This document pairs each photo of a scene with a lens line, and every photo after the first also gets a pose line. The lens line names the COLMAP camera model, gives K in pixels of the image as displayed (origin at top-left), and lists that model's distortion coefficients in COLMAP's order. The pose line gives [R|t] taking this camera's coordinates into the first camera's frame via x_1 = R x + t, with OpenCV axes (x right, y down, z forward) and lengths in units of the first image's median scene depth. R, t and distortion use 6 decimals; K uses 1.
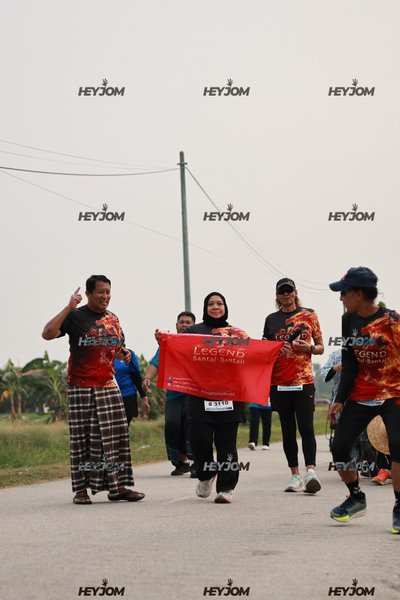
lens RADIAL K [[1625.6, 0, 206.9], [0, 1625.6, 301.6], [0, 0, 1]] dist [0.067075, 0.000000]
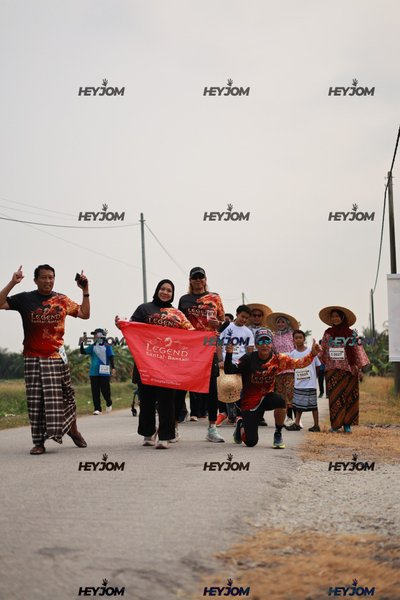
lens RADIAL K [[1625.6, 0, 217.8], [0, 1625.6, 297.8], [0, 0, 1]] dist [0.067075, 0.000000]
pose [[0.997677, -0.000740, 0.068120, -0.052140], [-0.000359, 0.999870, 0.016122, -0.036959], [-0.068124, -0.016109, 0.997547, -0.617797]]
